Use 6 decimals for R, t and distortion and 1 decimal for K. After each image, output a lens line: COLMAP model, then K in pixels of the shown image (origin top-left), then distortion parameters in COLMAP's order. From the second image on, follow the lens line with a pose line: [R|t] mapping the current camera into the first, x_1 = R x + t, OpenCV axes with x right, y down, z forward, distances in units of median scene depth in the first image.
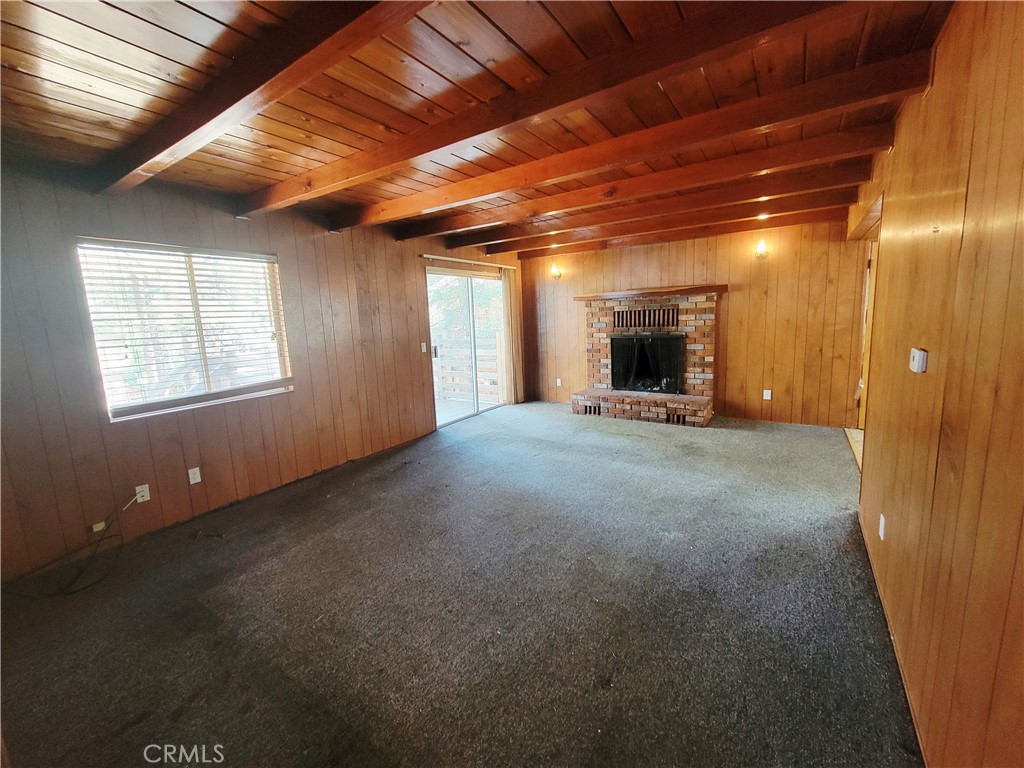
lens RADIAL K [[416.9, 0, 511.9], [0, 416.9, 373.9], [0, 0, 1]] dist [0.000500, -0.000017]
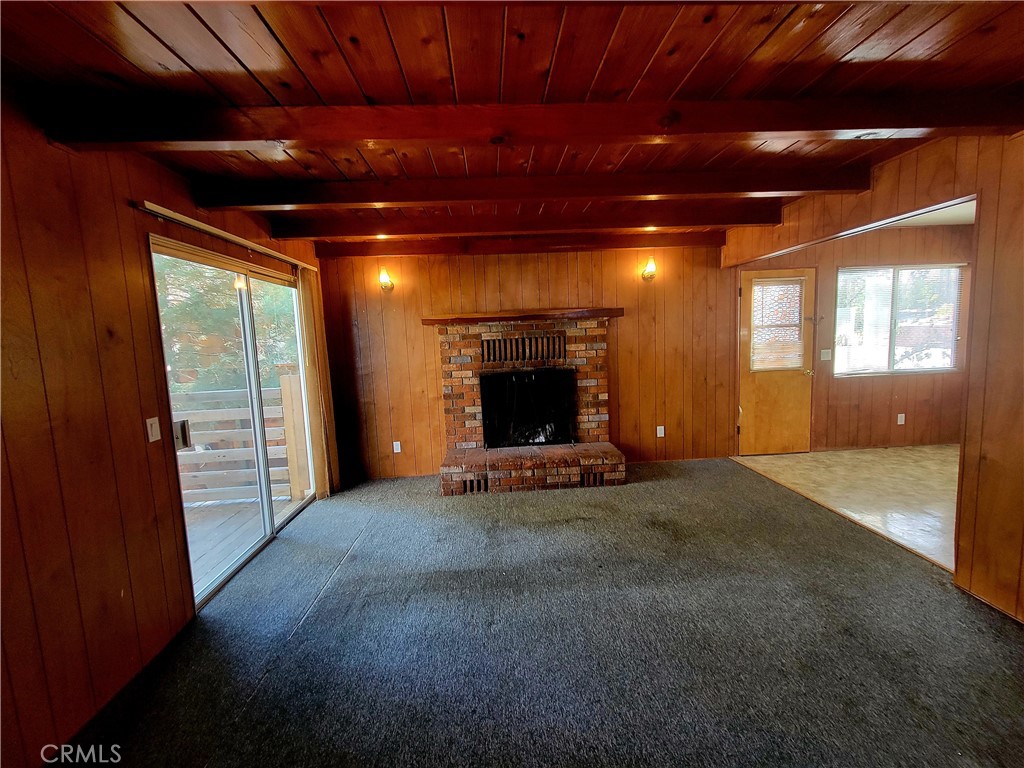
lens RADIAL K [[416.9, 0, 511.9], [0, 416.9, 373.9], [0, 0, 1]] dist [0.000500, -0.000017]
pose [[0.797535, -0.052301, 0.601001, -0.163927], [0.095046, 0.994686, -0.039566, -0.063890], [-0.595738, 0.088678, 0.798268, 0.436065]]
